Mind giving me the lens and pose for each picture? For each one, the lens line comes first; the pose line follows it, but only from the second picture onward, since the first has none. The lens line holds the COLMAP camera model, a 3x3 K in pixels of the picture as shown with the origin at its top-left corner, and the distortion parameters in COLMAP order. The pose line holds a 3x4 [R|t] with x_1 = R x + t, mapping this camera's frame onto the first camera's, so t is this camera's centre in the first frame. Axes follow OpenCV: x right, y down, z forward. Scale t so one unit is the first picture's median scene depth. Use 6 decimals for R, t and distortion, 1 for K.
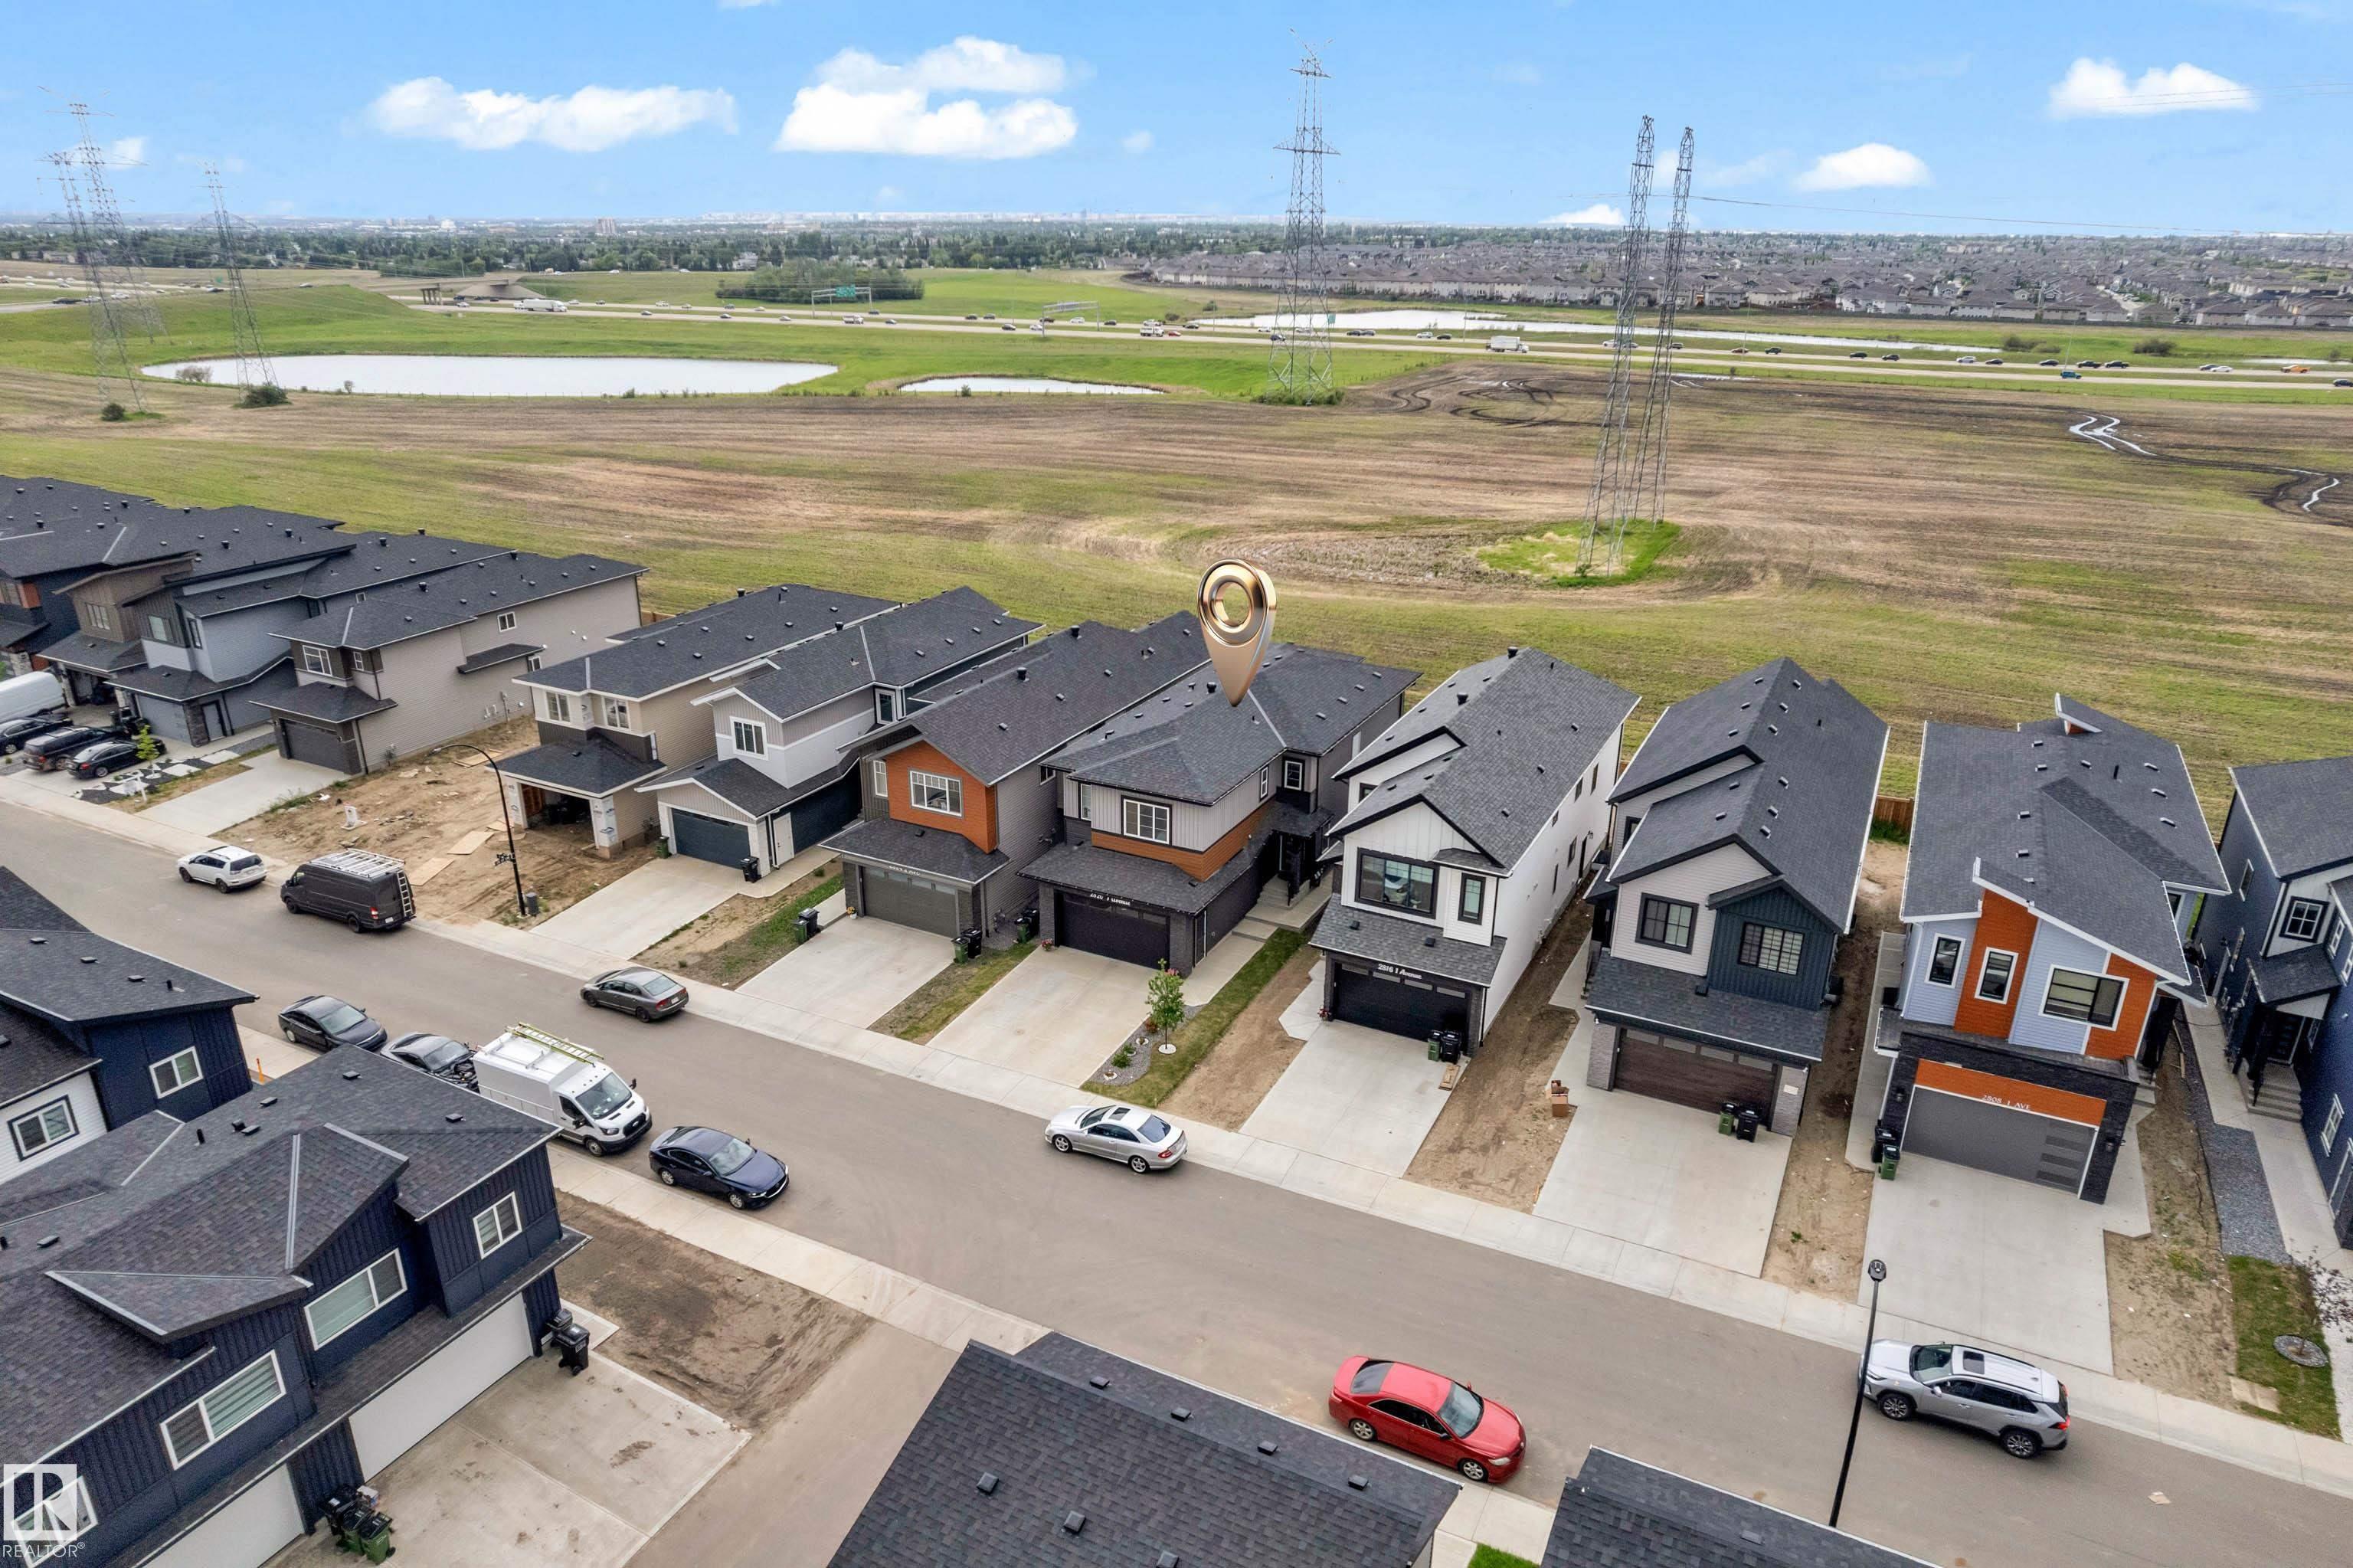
lens RADIAL K [[1509.1, 0, 1176.5], [0, 1509.1, 784.0], [0, 0, 1]] dist [-0.069349, 0.062056]
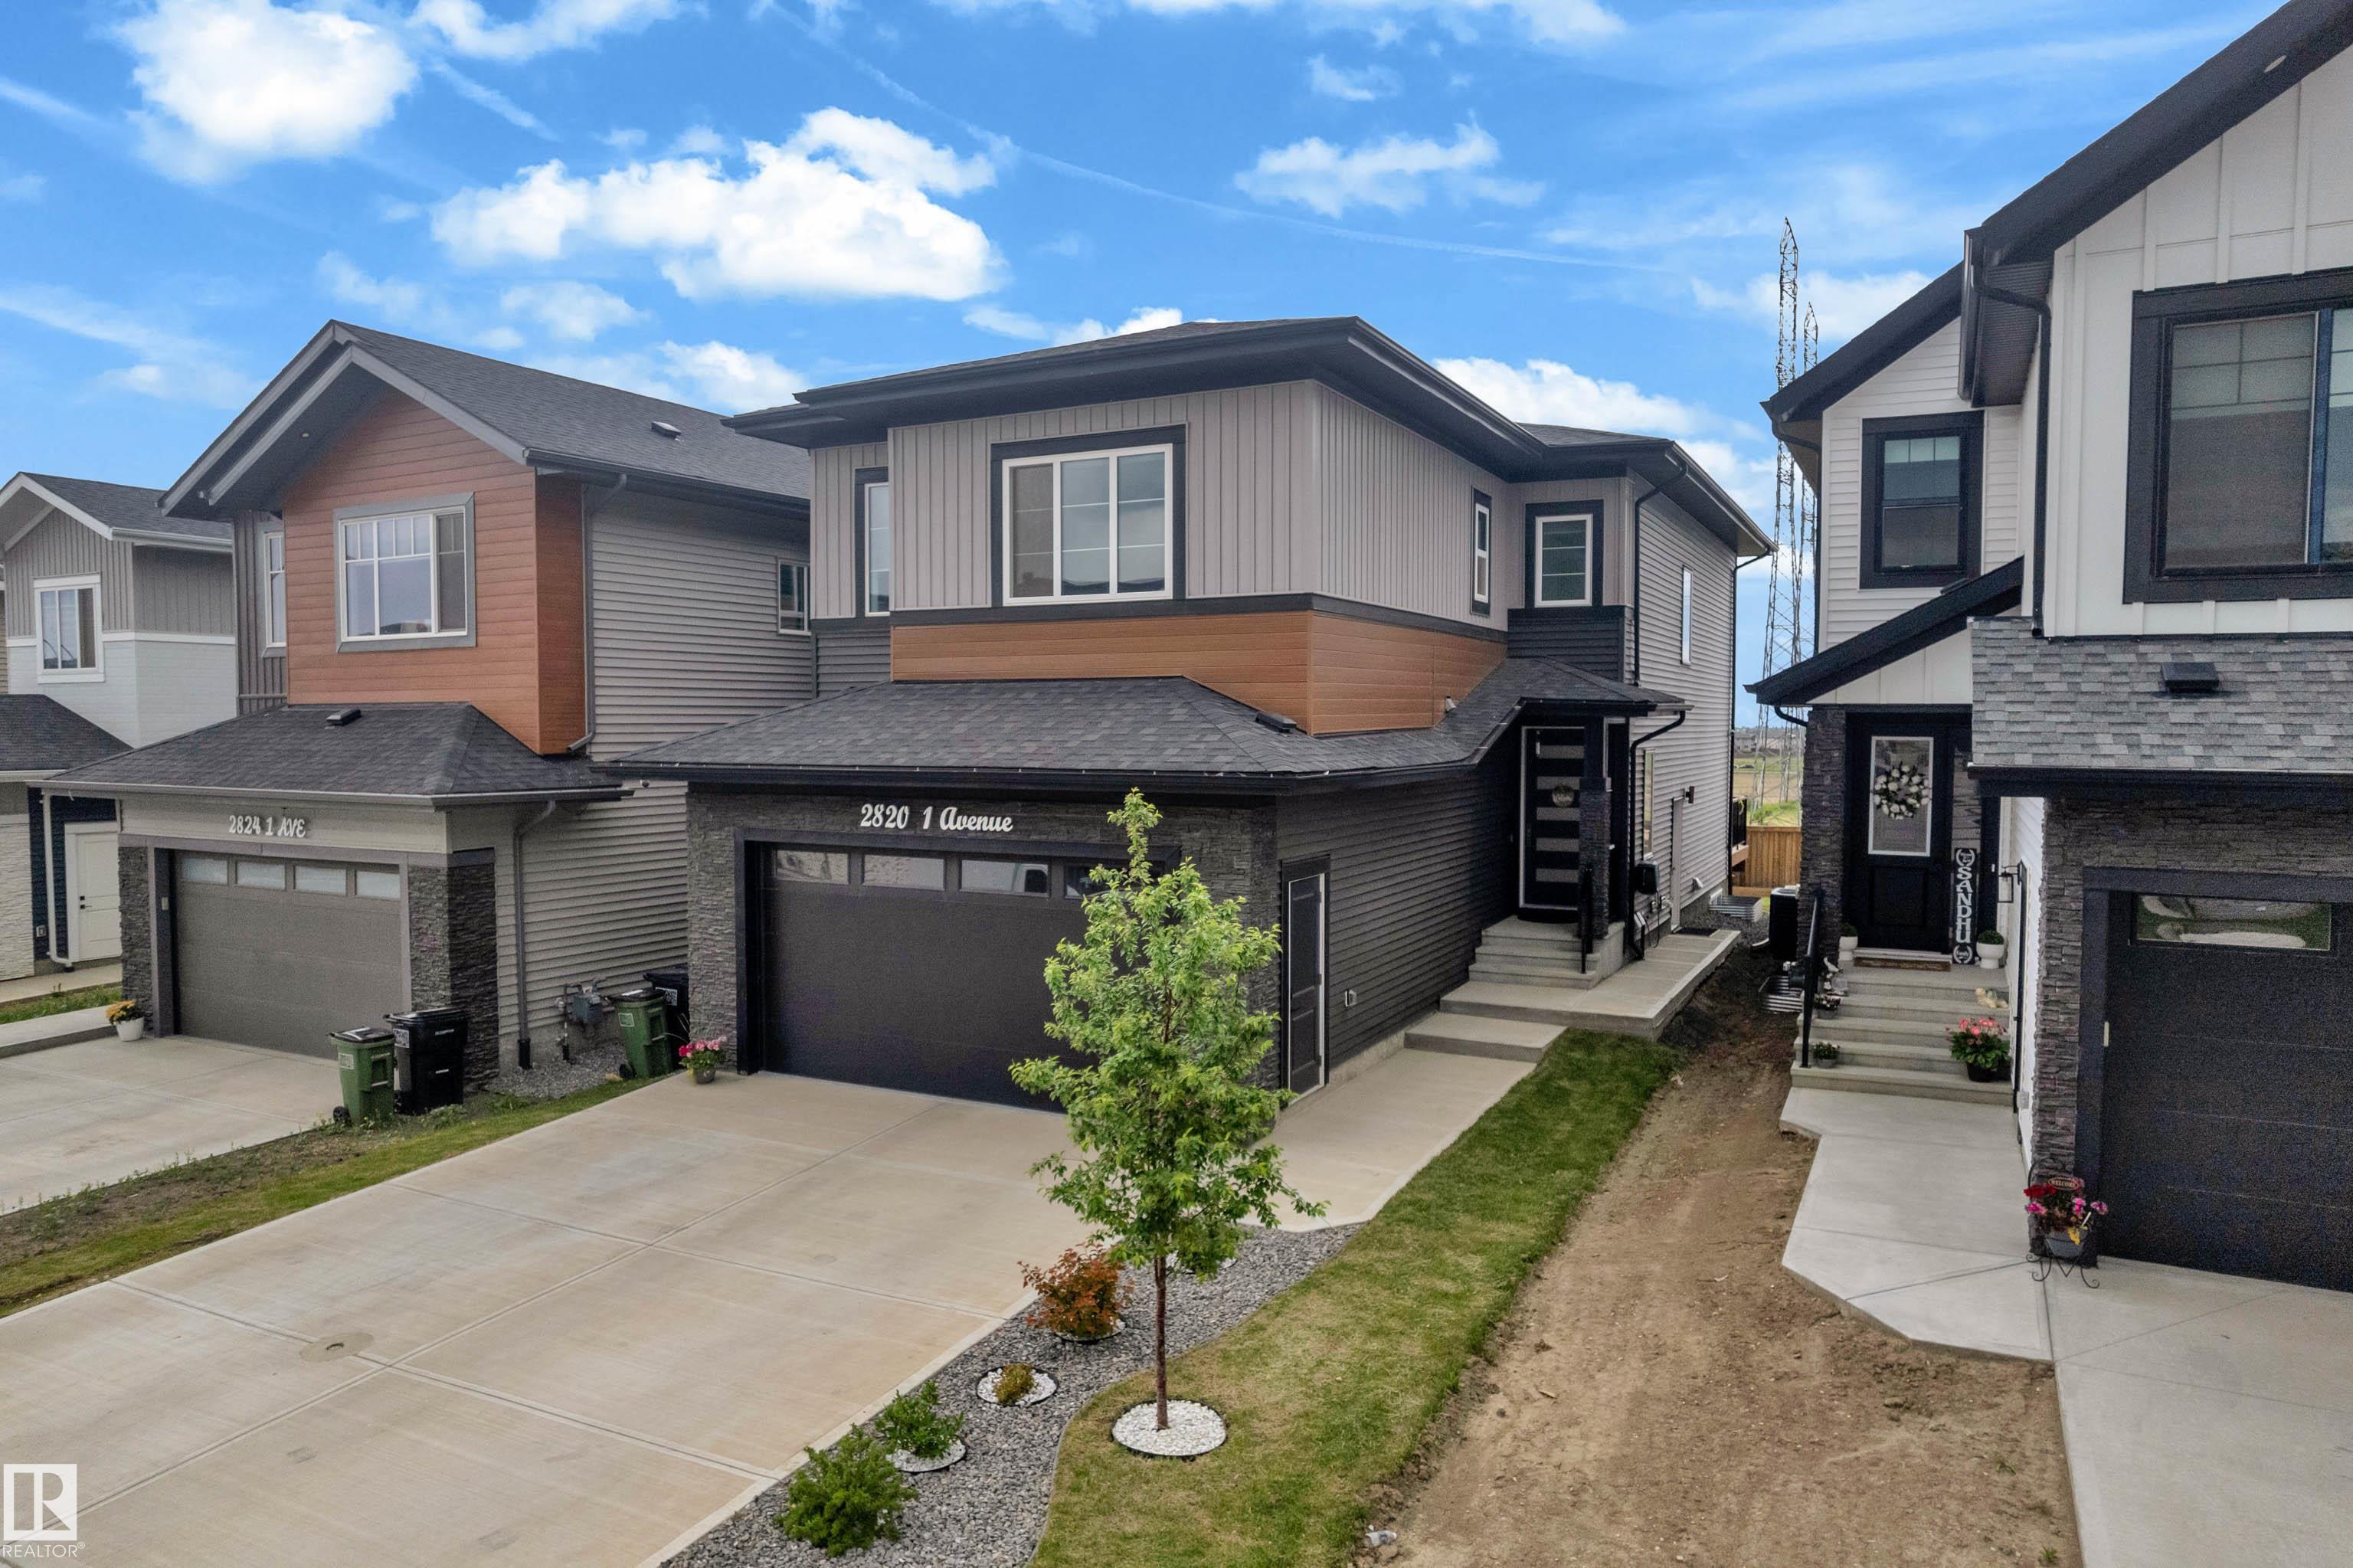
lens RADIAL K [[1509.1, 0, 1176.5], [0, 1509.1, 784.0], [0, 0, 1]] dist [-0.069349, 0.062056]
pose [[0.999983, -0.005793, -0.000196, -0.004524], [0.005425, 0.947305, -0.320288, 0.146041], [0.002042, 0.320282, 0.947320, 0.750861]]
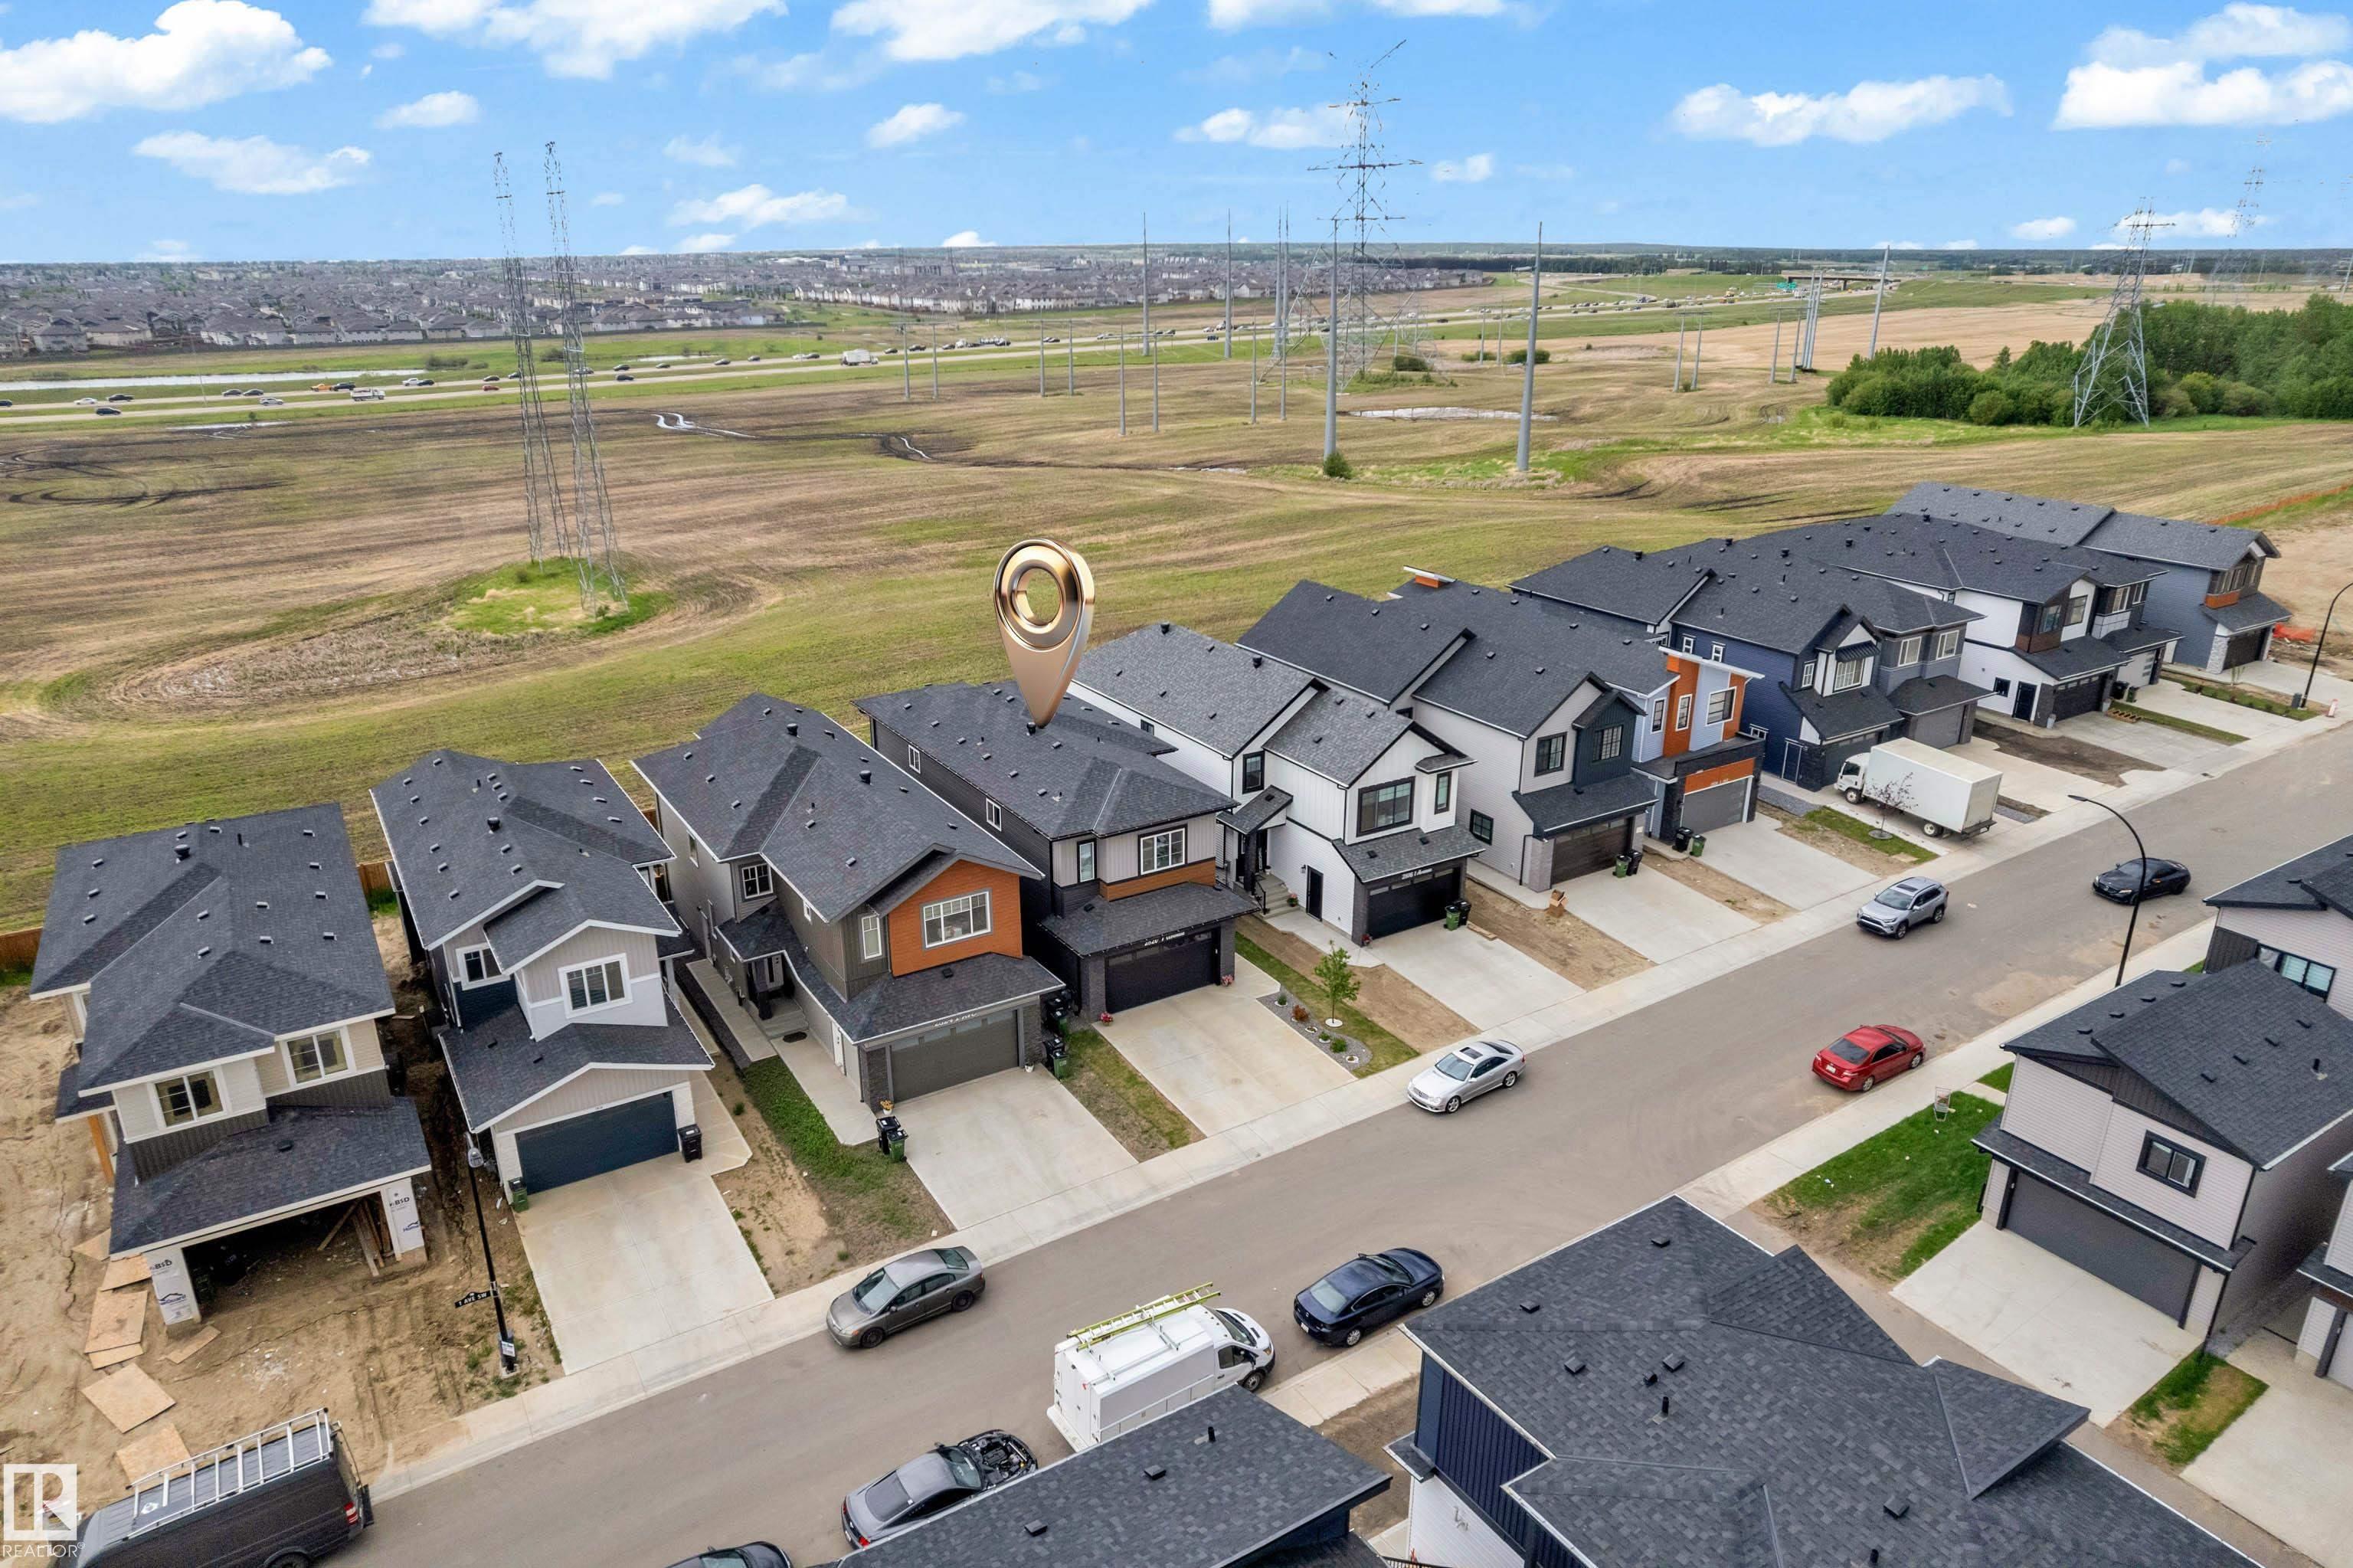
lens RADIAL K [[1509.1, 0, 1176.5], [0, 1509.1, 784.0], [0, 0, 1]] dist [-0.069349, 0.062056]
pose [[0.502945, -0.300720, 0.810317, -0.785945], [0.312668, 0.937330, 0.153790, -0.162206], [-0.805782, 0.176013, 0.565451, 0.415154]]
